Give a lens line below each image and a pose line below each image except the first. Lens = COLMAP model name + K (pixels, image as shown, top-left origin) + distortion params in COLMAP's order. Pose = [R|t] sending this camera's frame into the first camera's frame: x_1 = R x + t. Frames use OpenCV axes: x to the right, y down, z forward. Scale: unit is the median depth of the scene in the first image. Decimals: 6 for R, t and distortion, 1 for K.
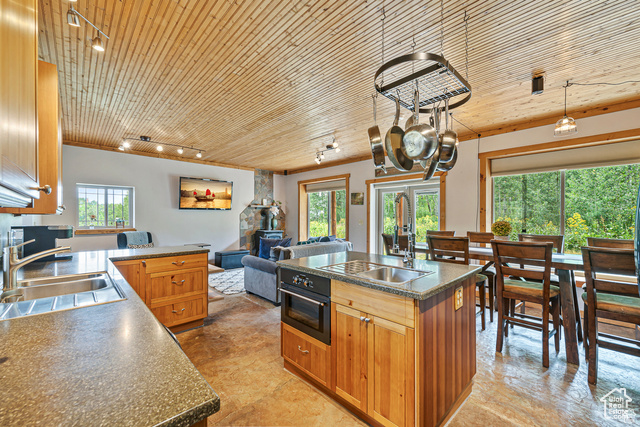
lens RADIAL K [[258.2, 0, 321.8], [0, 258.2, 216.7], [0, 0, 1]] dist [-0.000844, -0.000099]
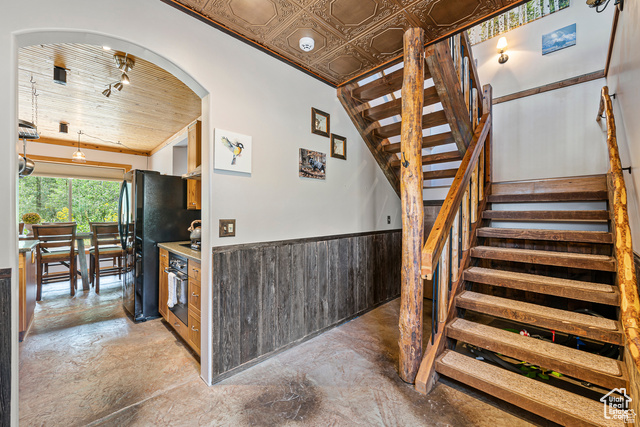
lens RADIAL K [[258.2, 0, 321.1], [0, 258.2, 213.5], [0, 0, 1]] dist [-0.000844, -0.000099]
pose [[-0.008981, -0.008468, 0.999924, -0.783121], [-0.000699, 0.999964, 0.008462, 0.007325], [-0.999959, -0.000623, -0.008987, -0.588734]]
